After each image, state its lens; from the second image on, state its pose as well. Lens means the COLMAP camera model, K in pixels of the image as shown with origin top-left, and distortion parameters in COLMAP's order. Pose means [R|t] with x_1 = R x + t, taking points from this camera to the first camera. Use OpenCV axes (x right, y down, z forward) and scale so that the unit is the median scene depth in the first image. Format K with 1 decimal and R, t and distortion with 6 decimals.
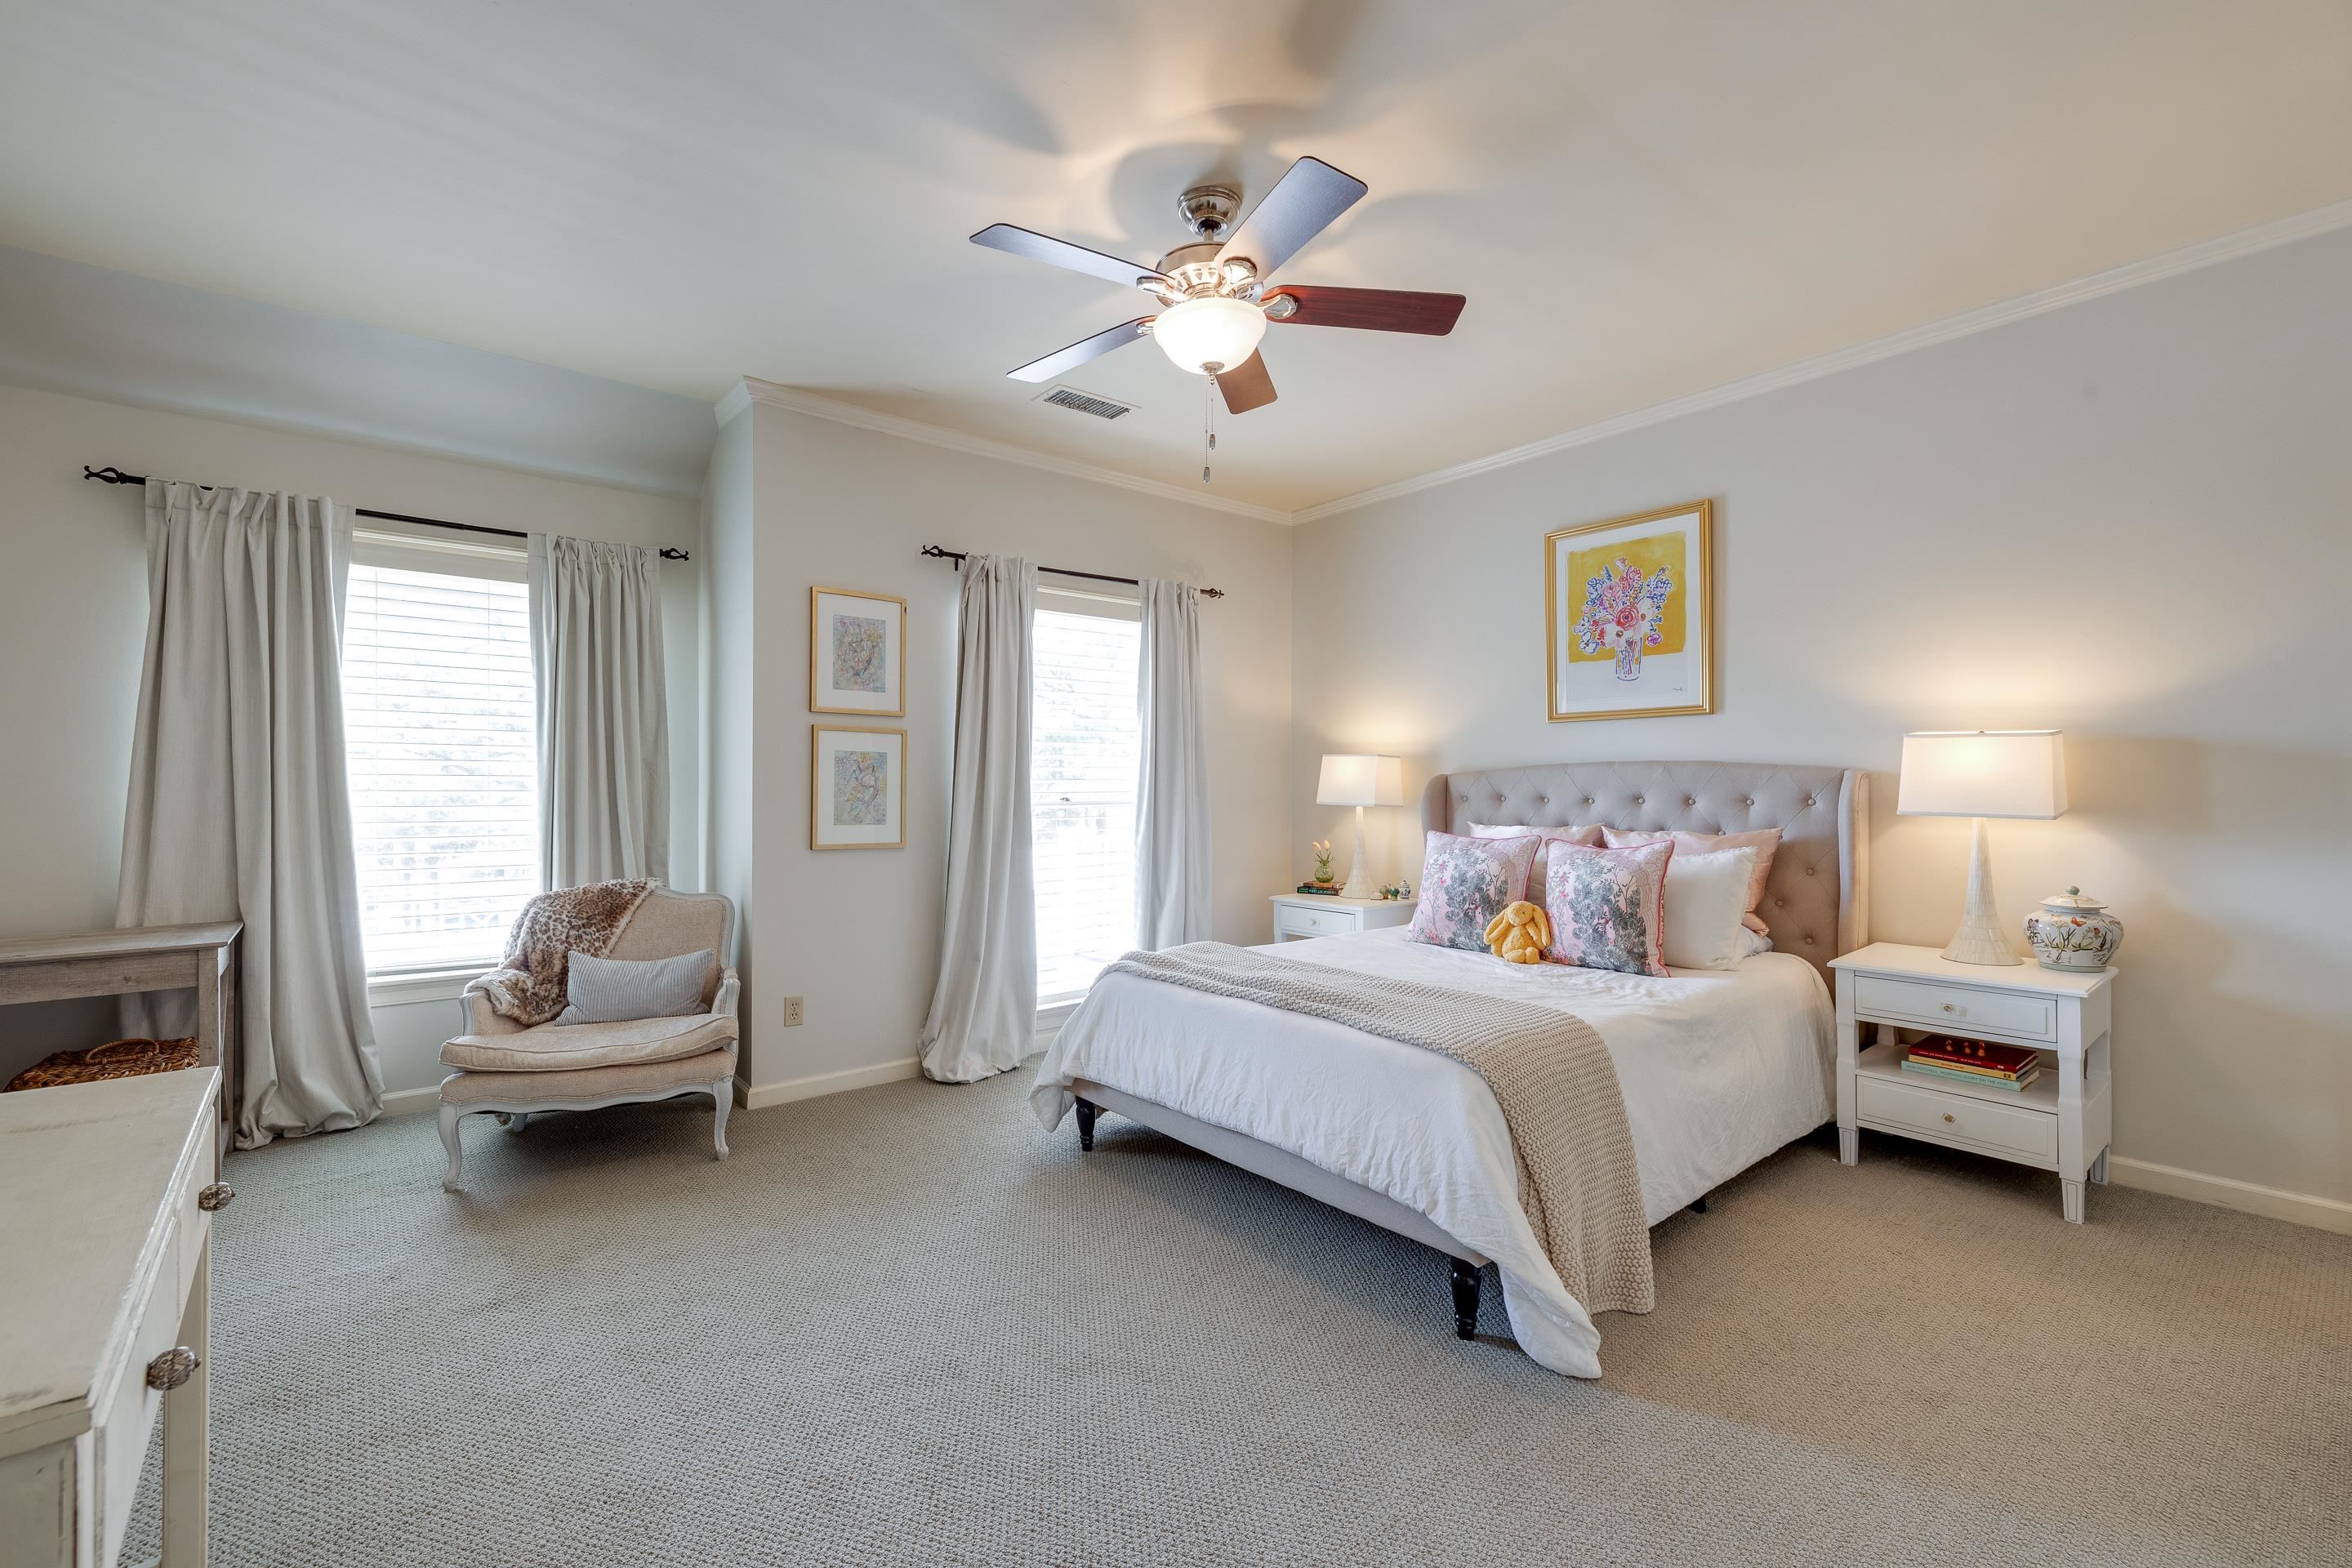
lens RADIAL K [[992.3, 0, 1169.3], [0, 992.3, 784.1], [0, 0, 1]] dist [-0.002961, 0.000555]
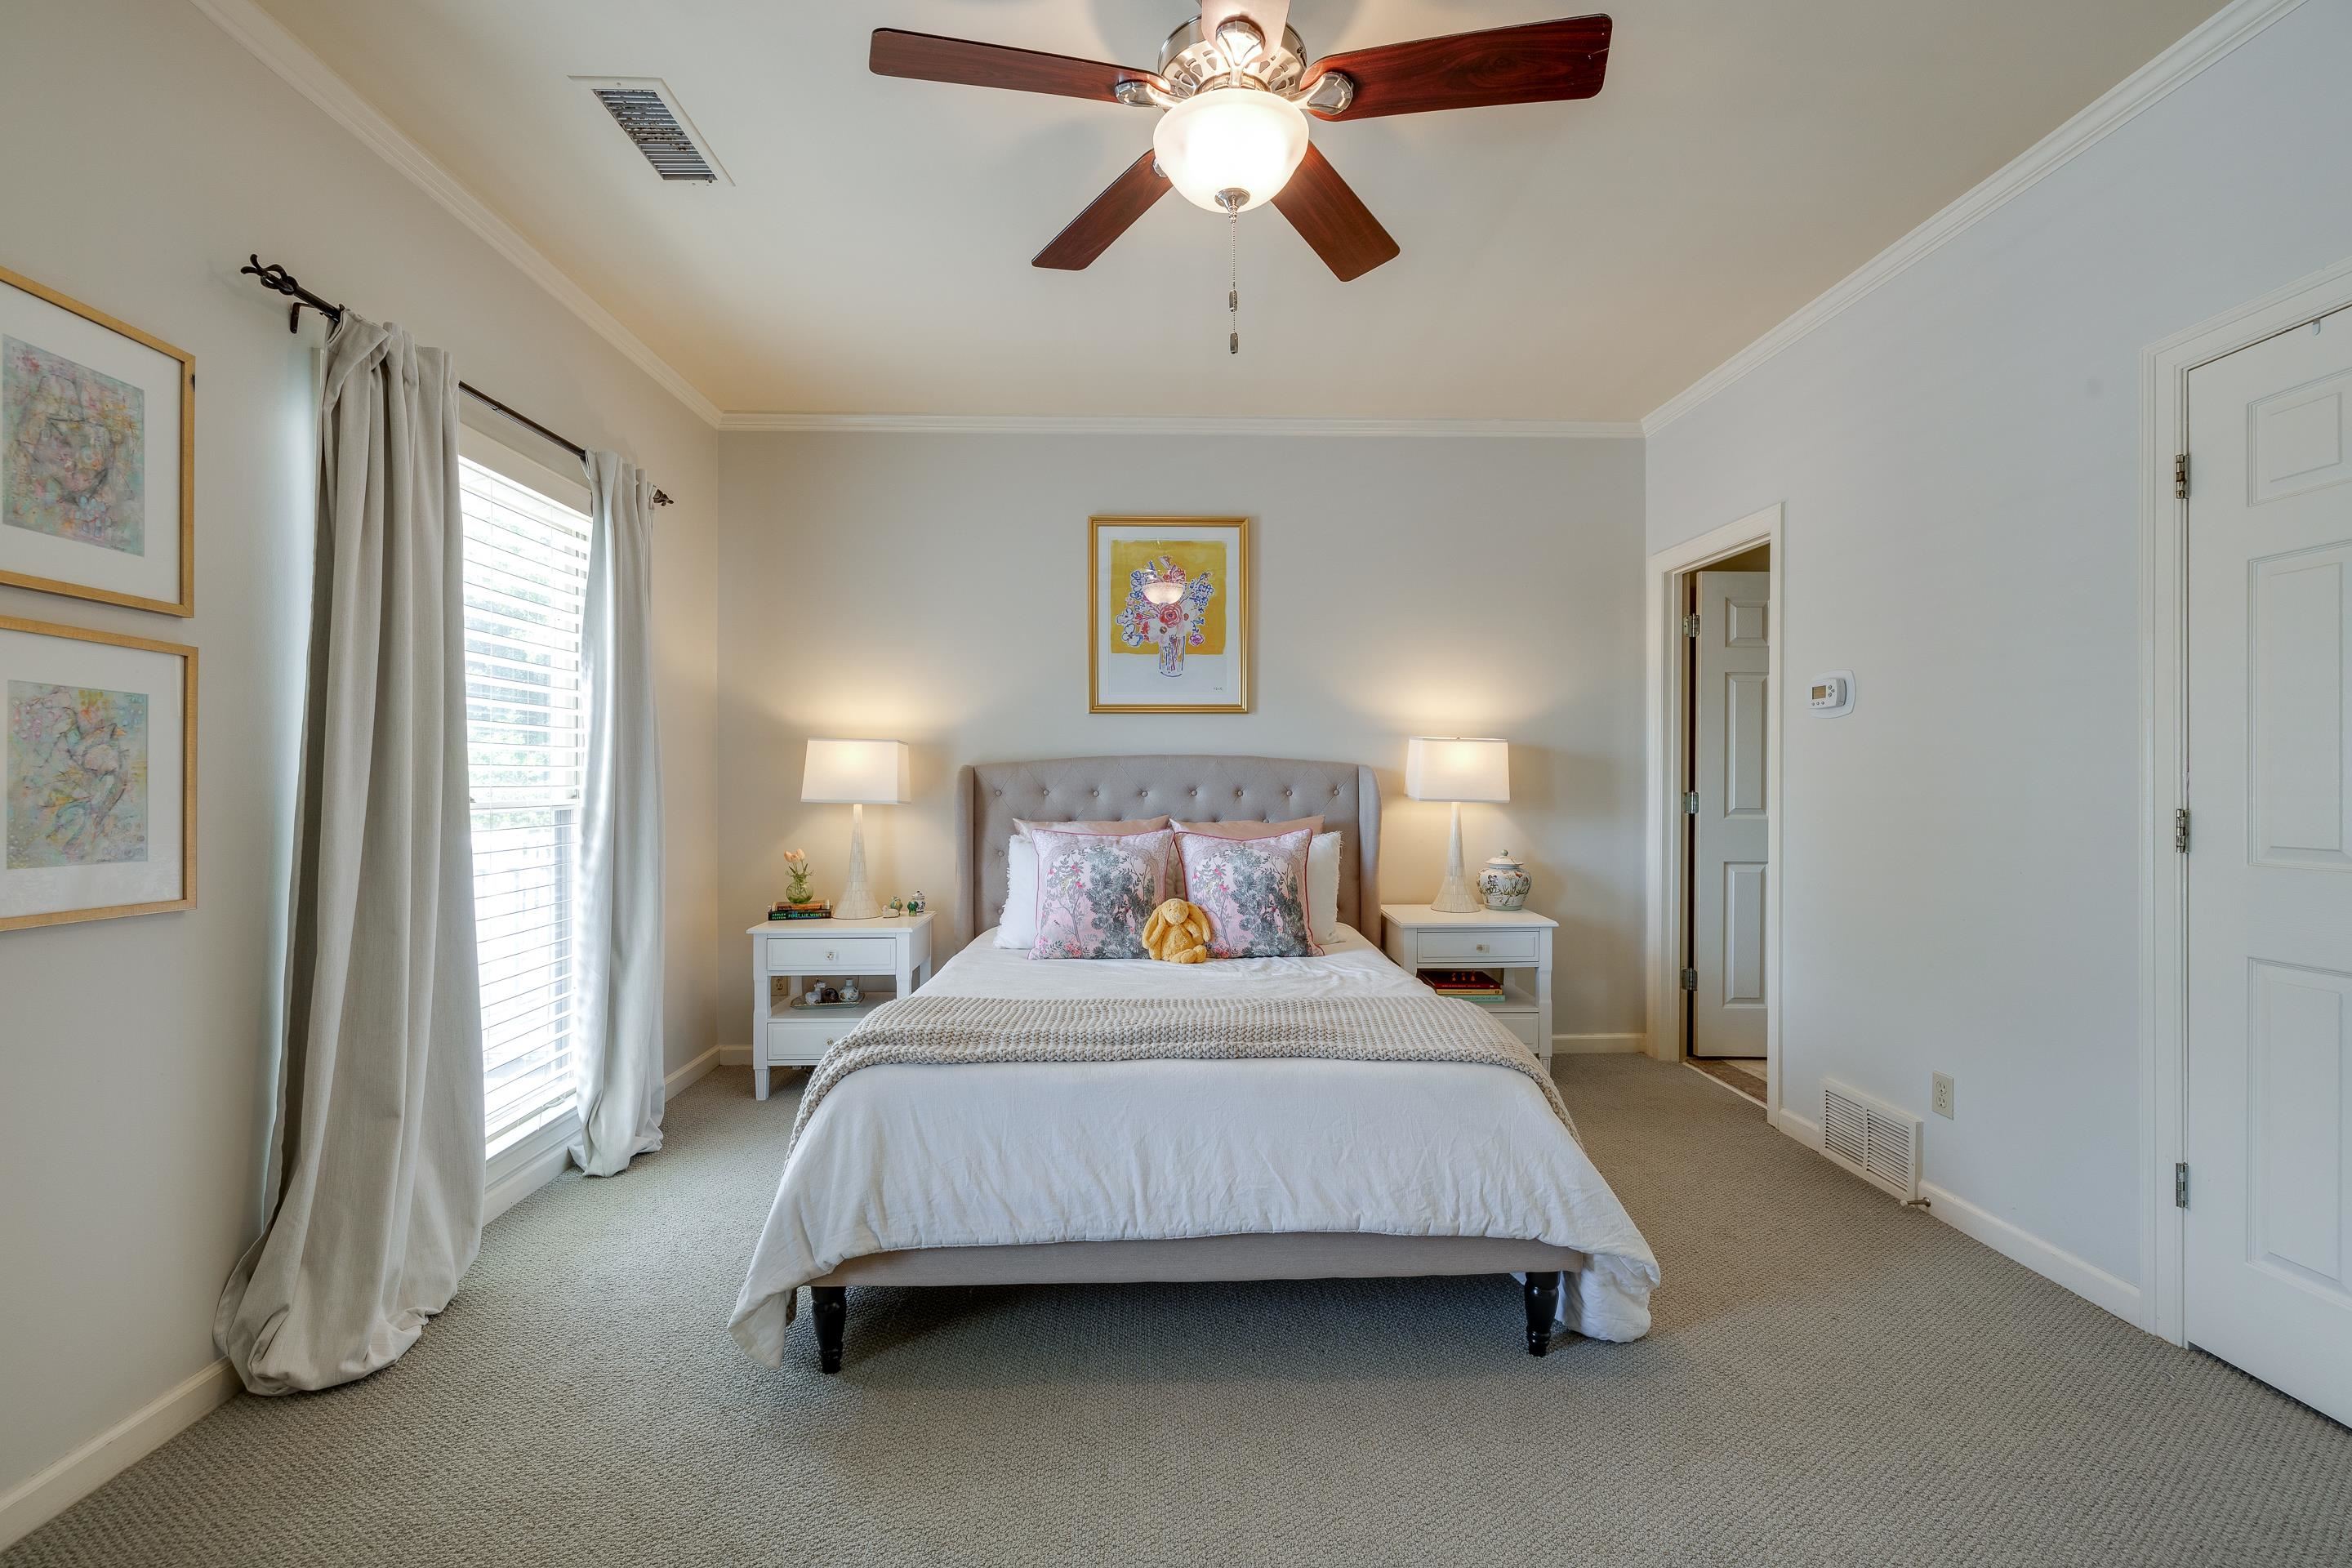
lens RADIAL K [[992.3, 0, 1169.3], [0, 992.3, 784.1], [0, 0, 1]] dist [-0.002961, 0.000555]
pose [[0.603180, 0.000213, 0.797605, -0.388302], [-0.001499, 0.999999, 0.000866, 0.006889], [-0.797604, -0.001719, 0.603179, 0.409467]]
